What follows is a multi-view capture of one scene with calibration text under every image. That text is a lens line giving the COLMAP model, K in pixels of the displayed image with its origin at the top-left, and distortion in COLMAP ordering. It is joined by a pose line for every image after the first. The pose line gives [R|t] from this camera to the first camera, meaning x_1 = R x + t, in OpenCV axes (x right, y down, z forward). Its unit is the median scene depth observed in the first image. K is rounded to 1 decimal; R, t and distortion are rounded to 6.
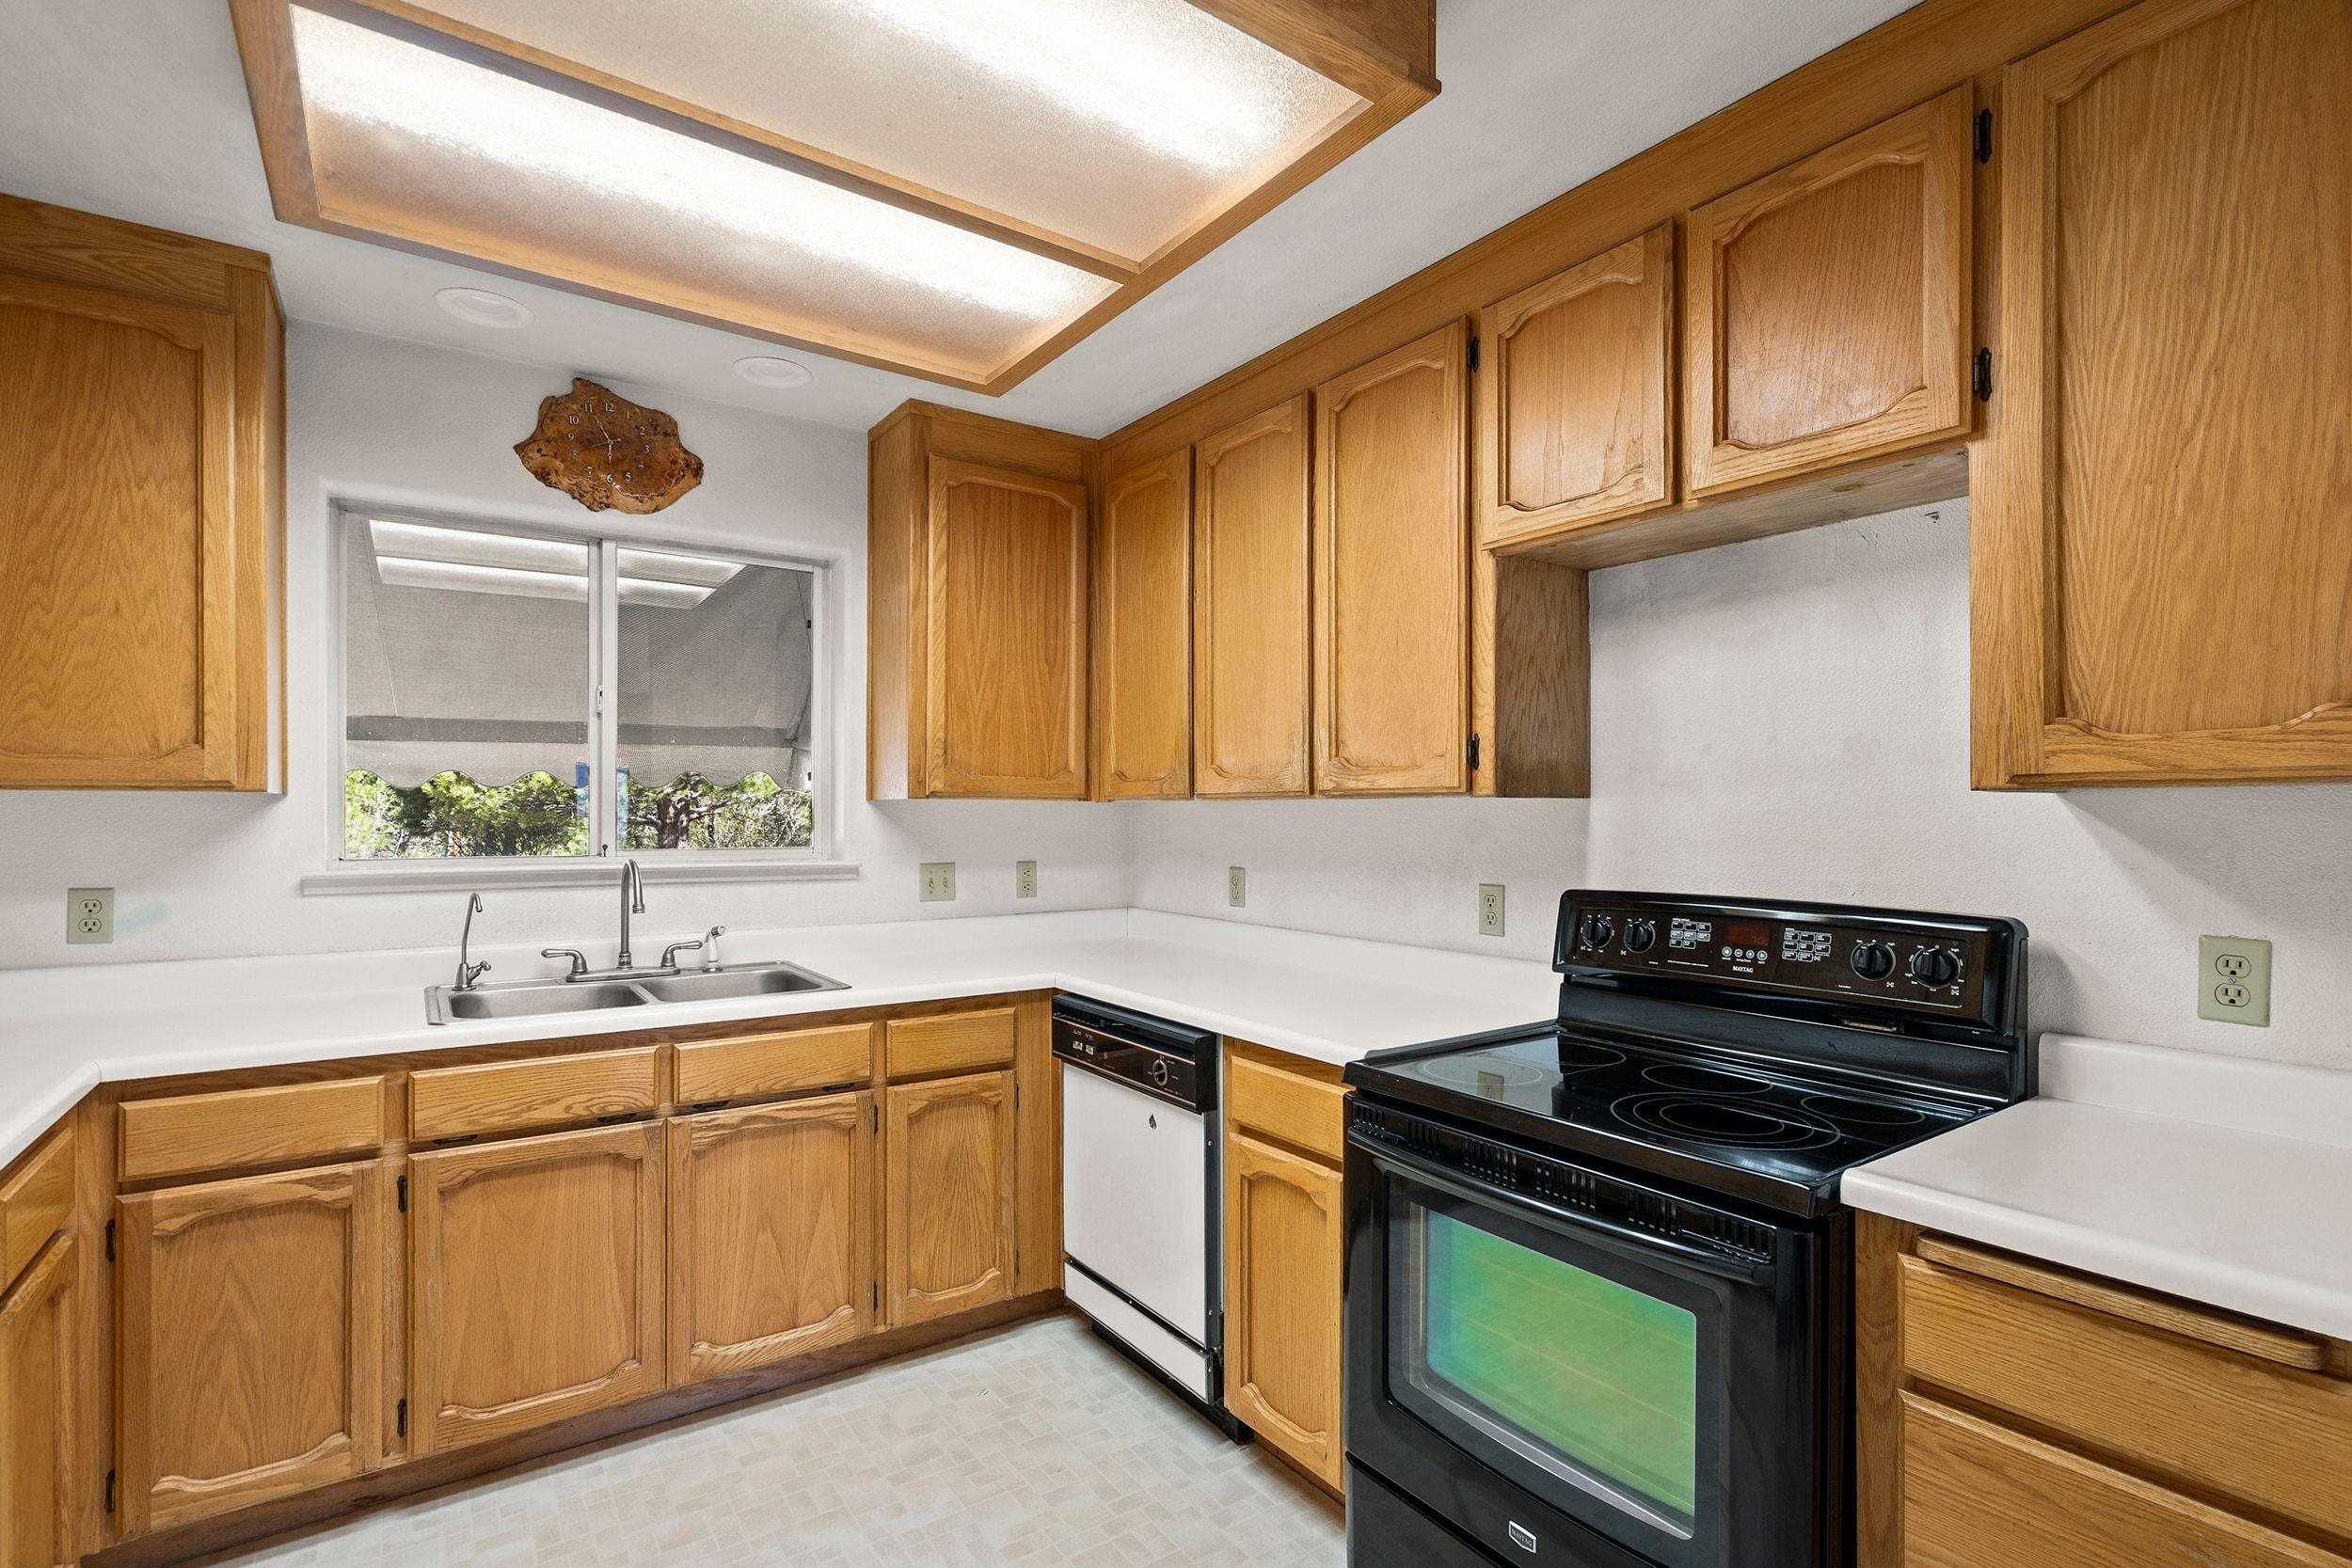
lens RADIAL K [[1086.8, 0, 1186.2], [0, 1086.8, 807.8], [0, 0, 1]] dist [-0.004905, 0.002492]
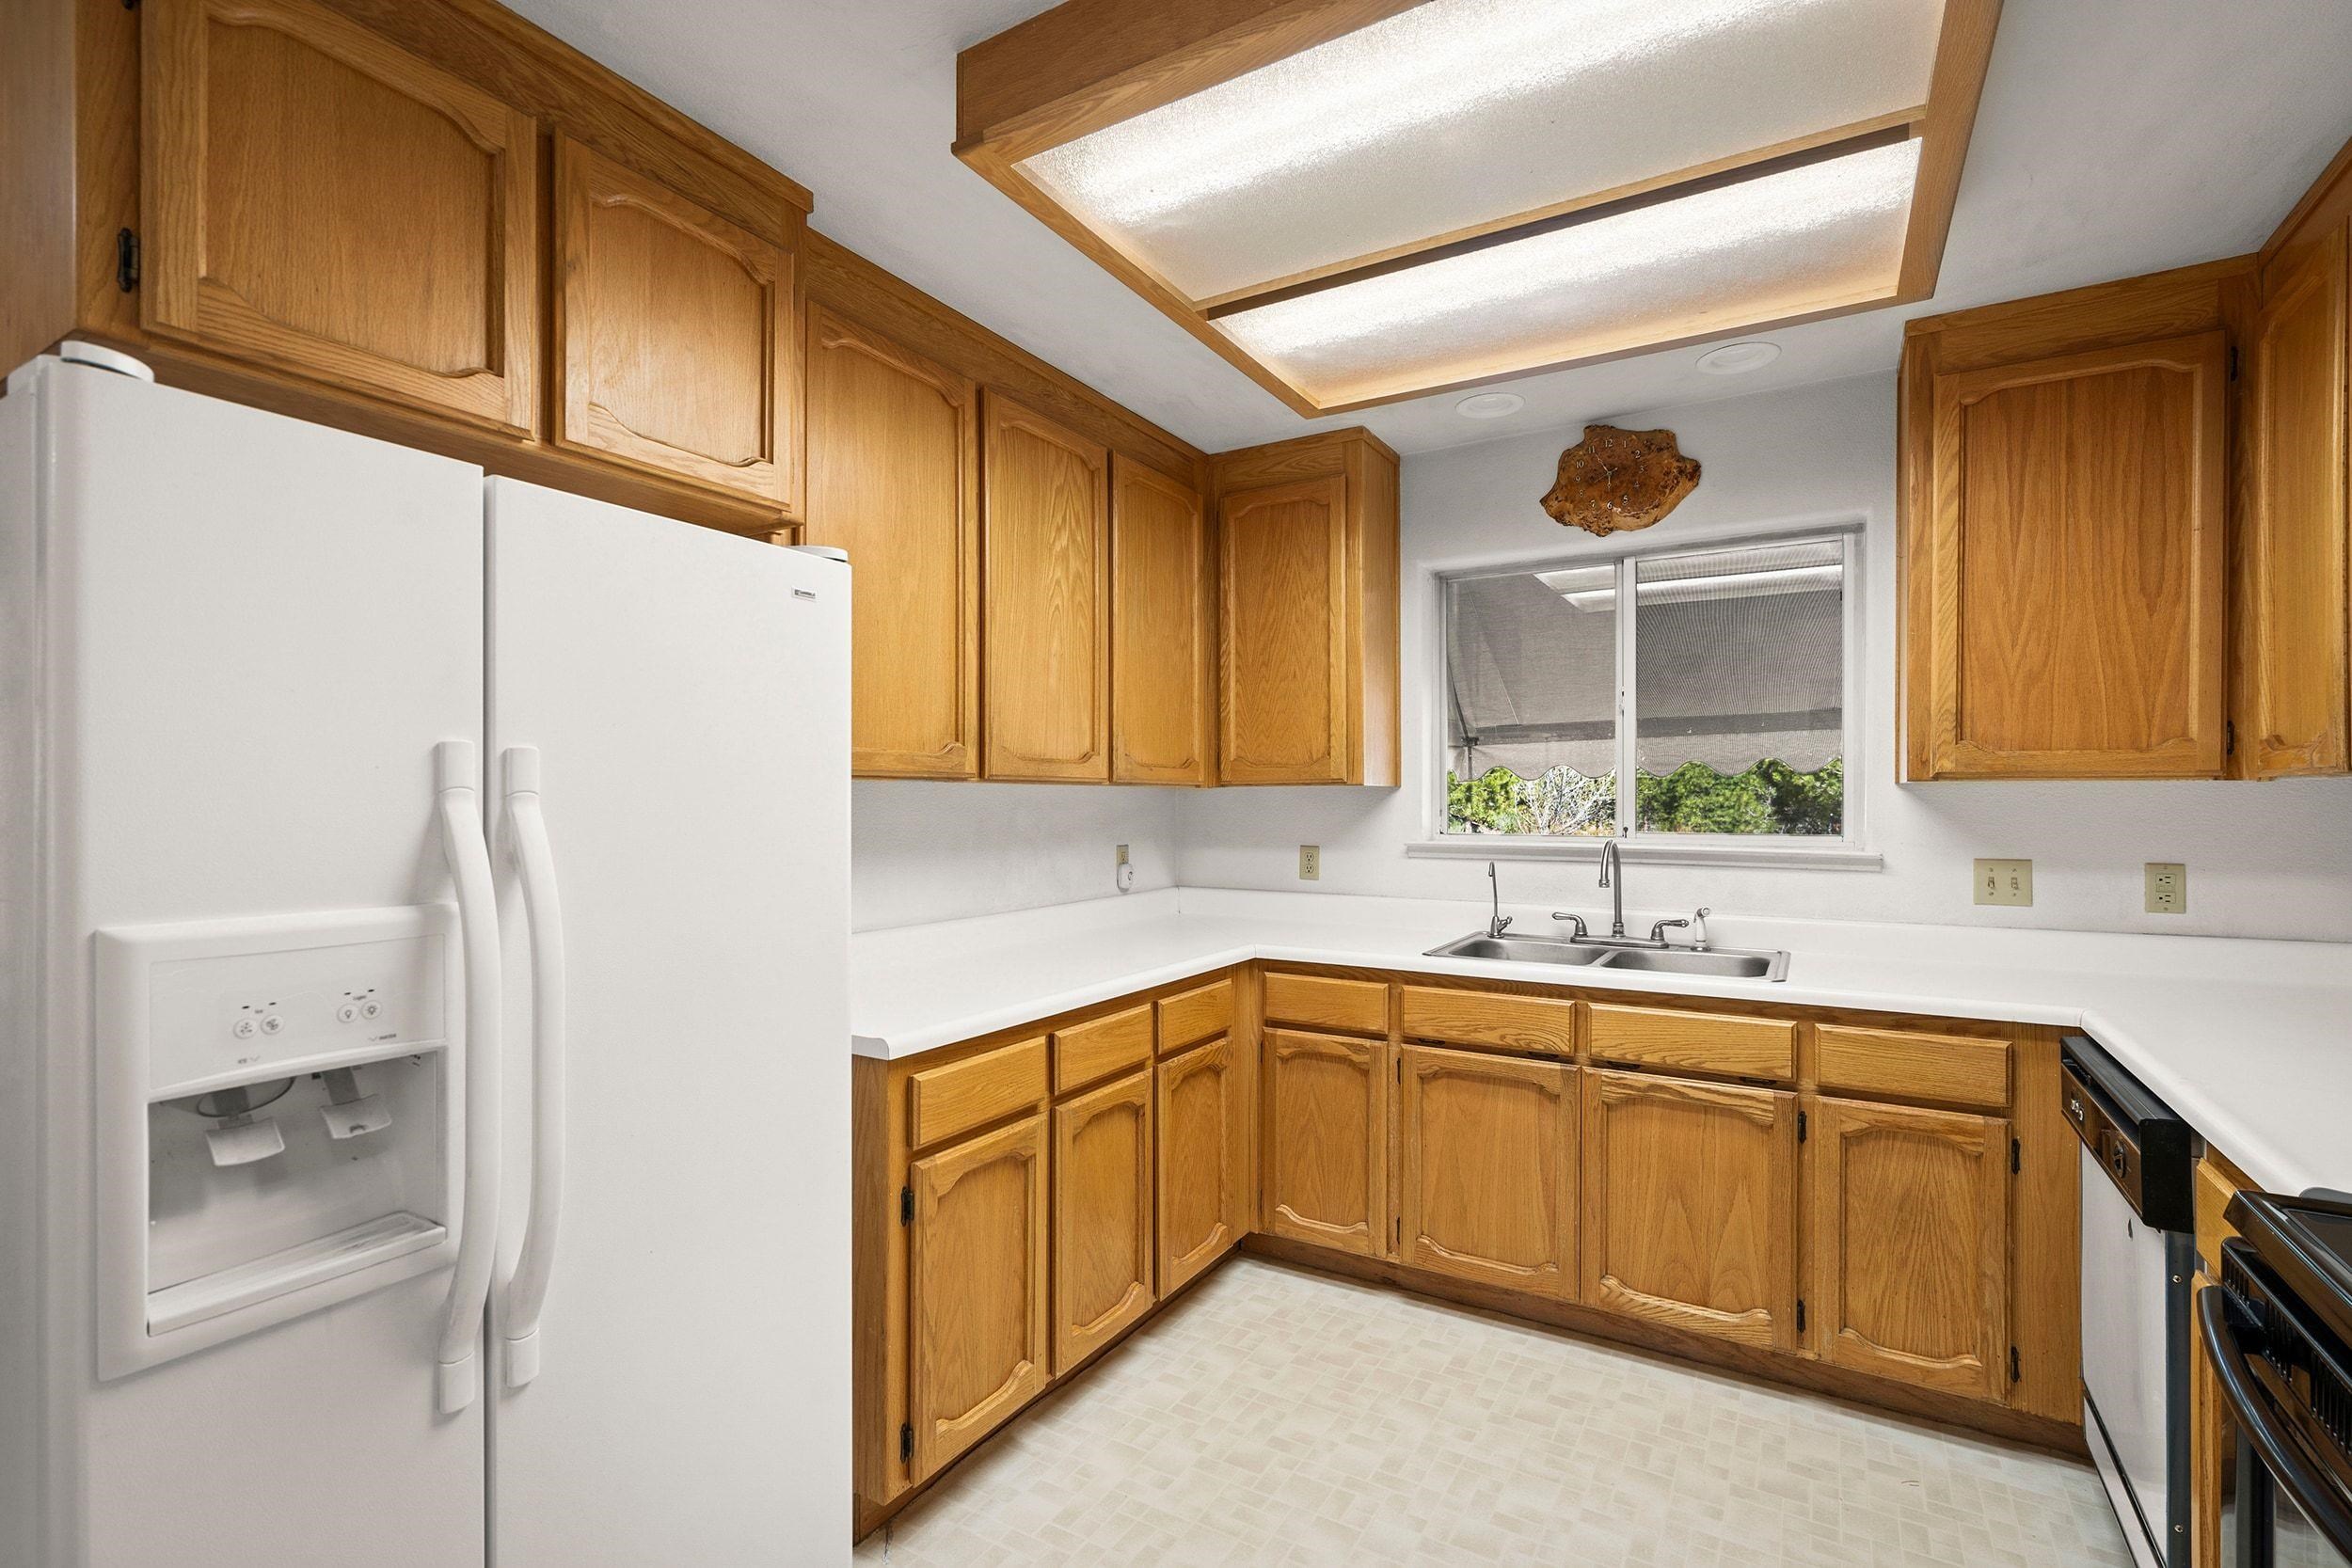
lens RADIAL K [[1086.8, 0, 1191.4], [0, 1086.8, 792.1], [0, 0, 1]] dist [-0.004905, 0.002492]
pose [[0.411193, -0.007877, -0.911514, 0.359166], [0.006371, 0.999963, -0.005768, 0.001705], [0.911526, -0.003435, 0.411228, 0.143488]]
